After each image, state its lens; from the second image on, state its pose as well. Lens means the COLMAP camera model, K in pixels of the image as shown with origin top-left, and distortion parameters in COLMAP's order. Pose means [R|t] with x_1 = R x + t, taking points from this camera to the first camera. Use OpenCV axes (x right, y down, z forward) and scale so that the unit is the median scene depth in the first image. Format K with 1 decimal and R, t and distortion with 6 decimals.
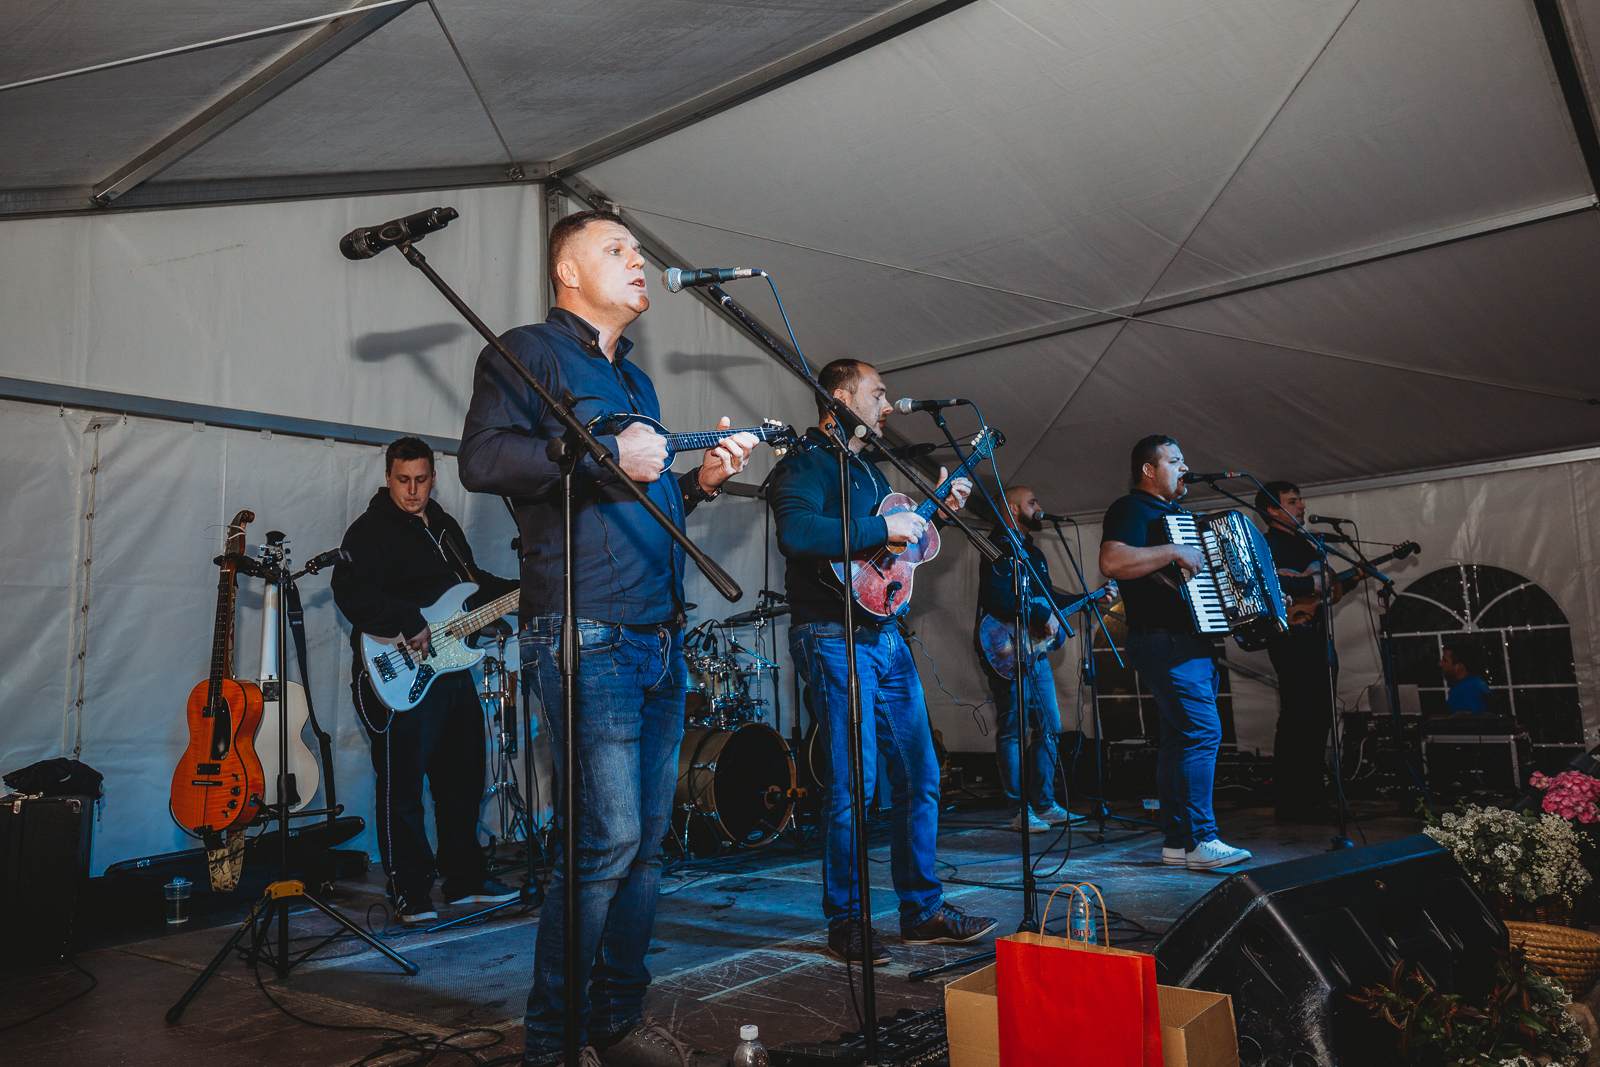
lens RADIAL K [[1333.9, 0, 701.8], [0, 1333.9, 531.2], [0, 0, 1]] dist [0.004600, 0.010151]
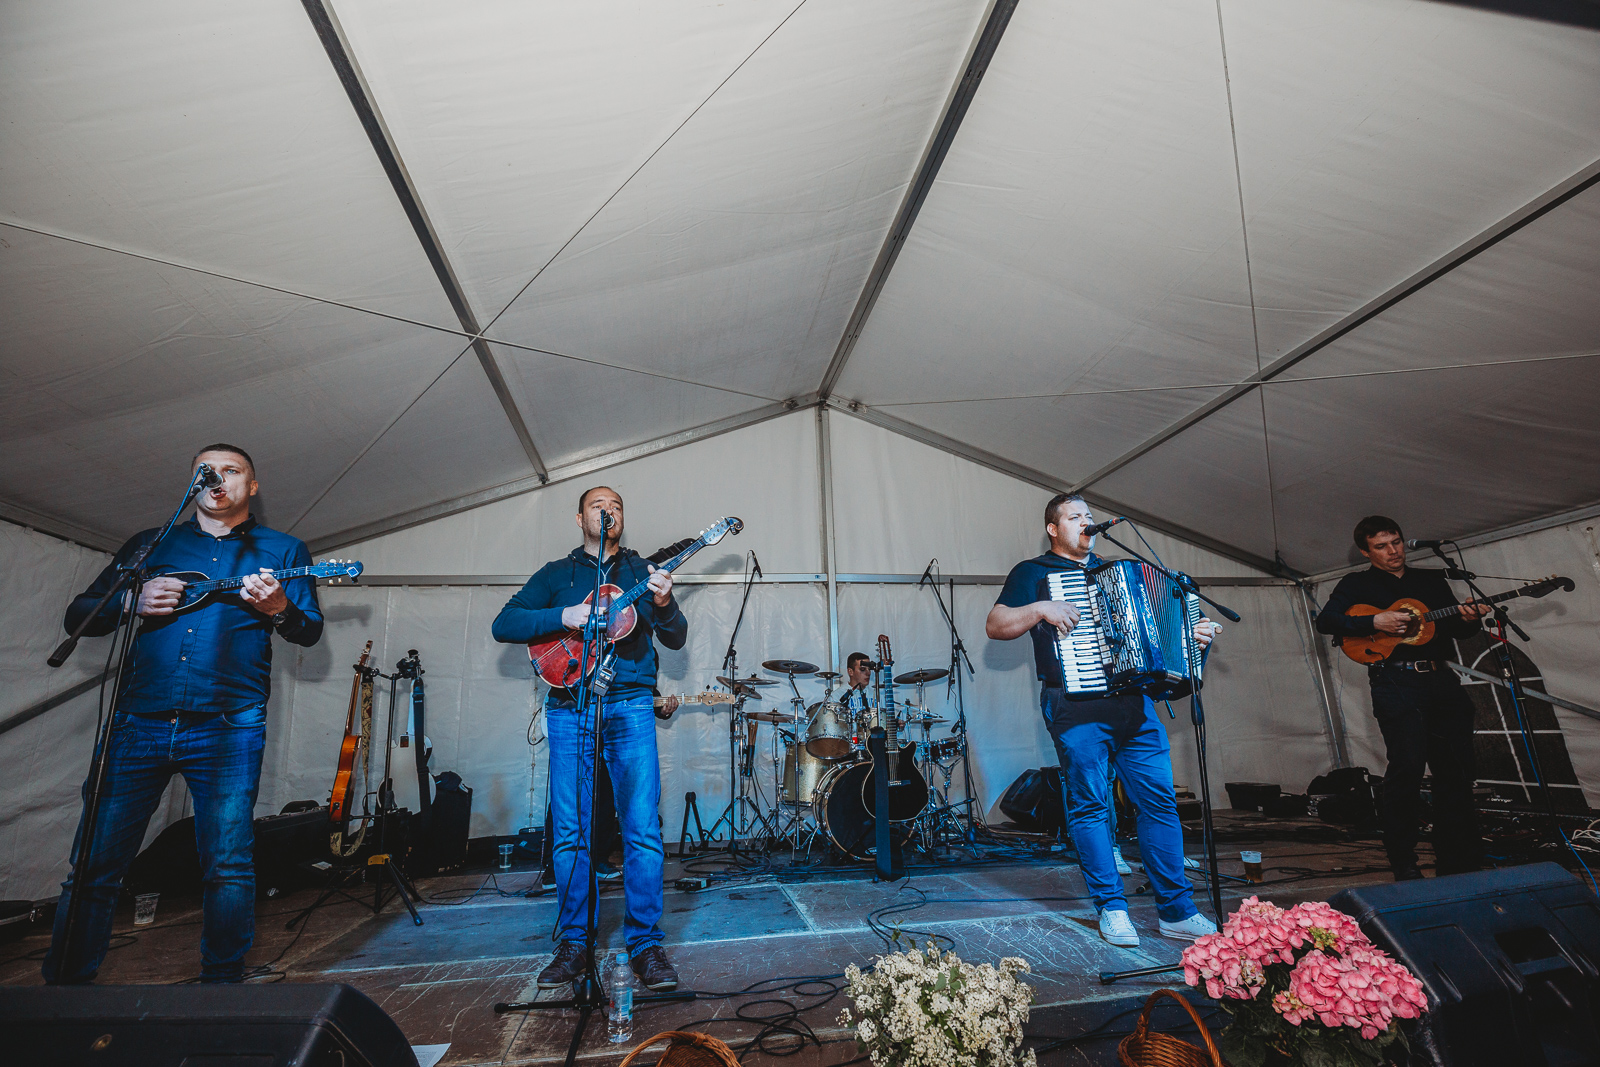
lens RADIAL K [[747.6, 0, 806.6], [0, 747.6, 529.2], [0, 0, 1]] dist [-0.035218, 0.008600]
pose [[0.772981, -0.159380, -0.614083, 0.391841], [0.084529, 0.985174, -0.149291, 0.016477], [0.628773, 0.063491, 0.774993, 0.316120]]
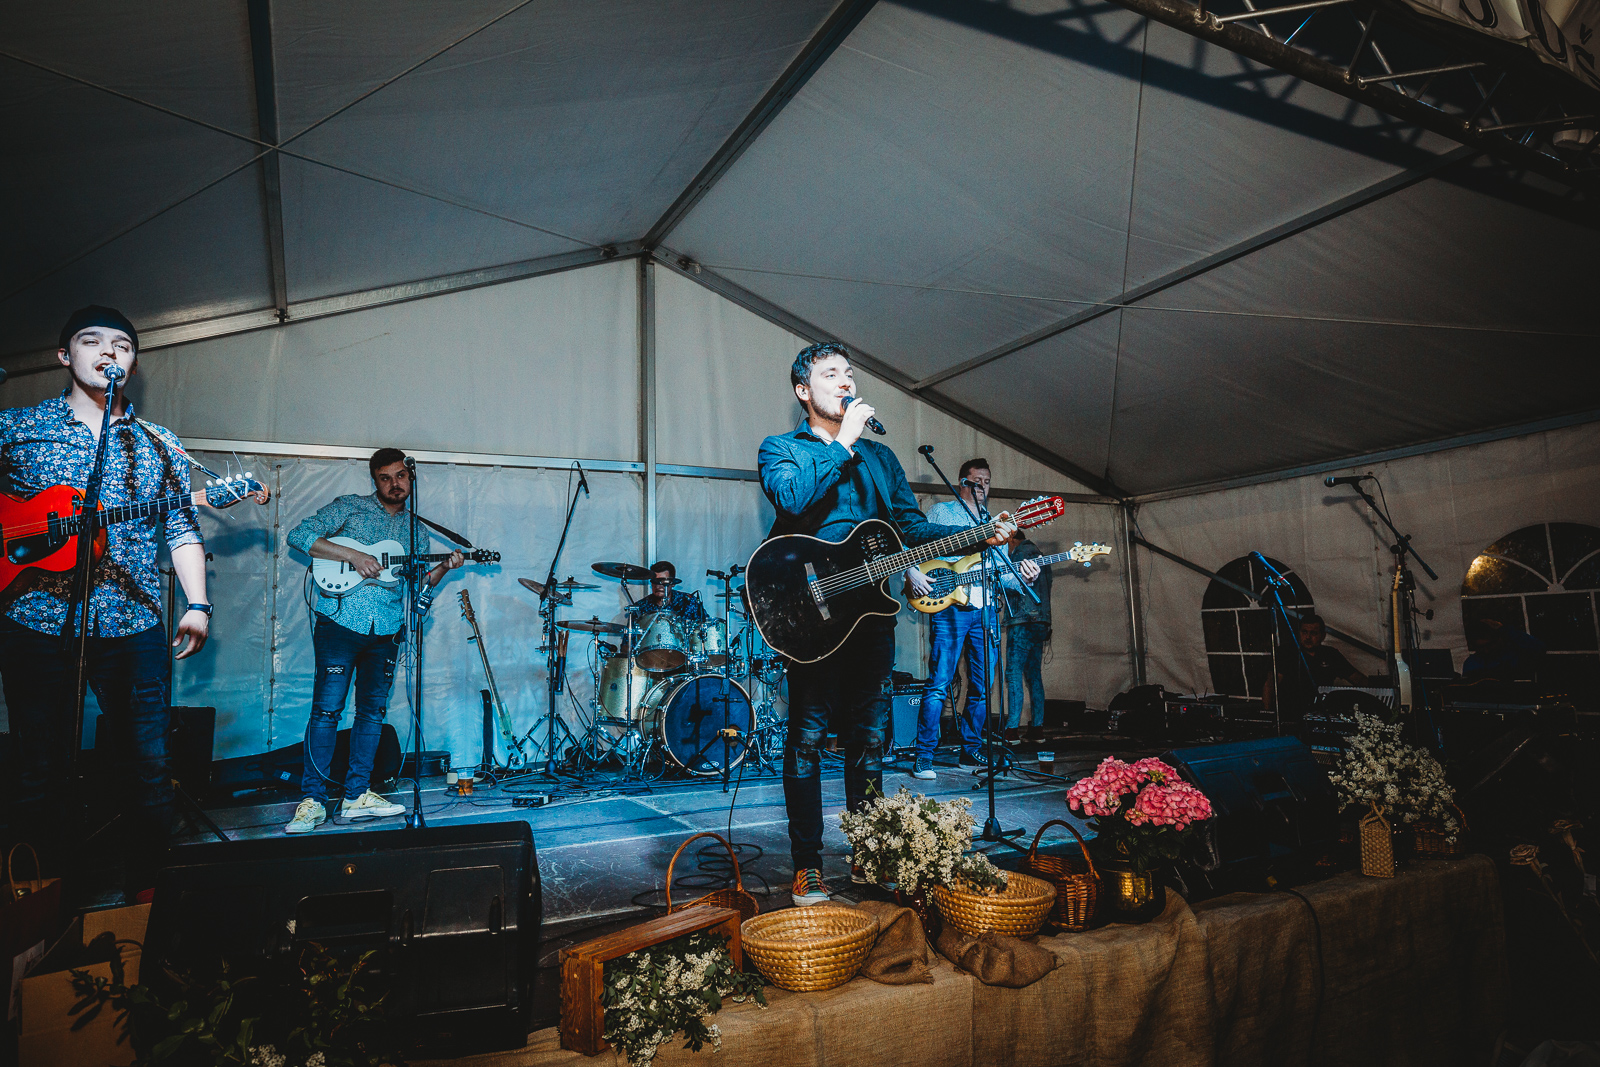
lens RADIAL K [[998.6, 0, 806.8], [0, 998.6, 522.3], [0, 0, 1]] dist [0.000968, -0.001248]
pose [[0.928514, -0.032128, -0.369905, 0.383536], [0.037604, 0.999264, 0.007602, -0.001078], [0.369388, -0.020968, 0.929039, 0.159596]]
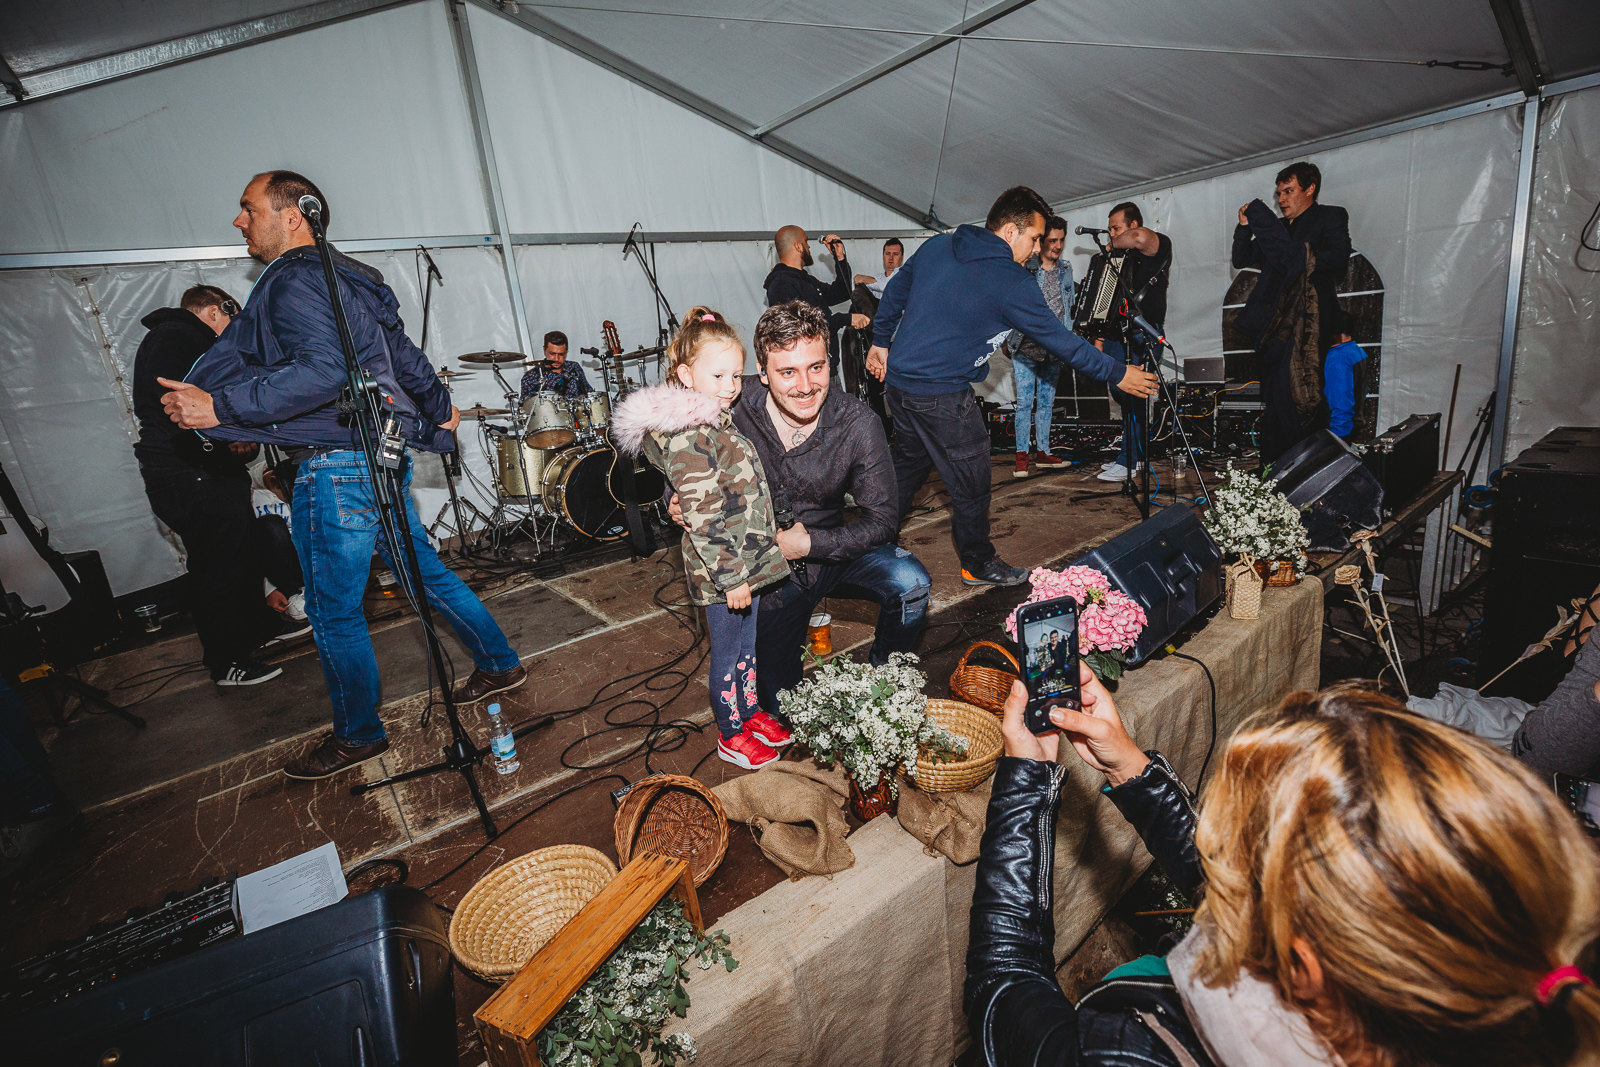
lens RADIAL K [[747.6, 0, 806.6], [0, 747.6, 529.2], [0, 0, 1]] dist [-0.035218, 0.008600]
pose [[0.976212, -0.024295, -0.215455, 0.323524], [0.105707, 0.920933, 0.375110, -0.029824], [0.189306, -0.388962, 0.901594, 0.294027]]
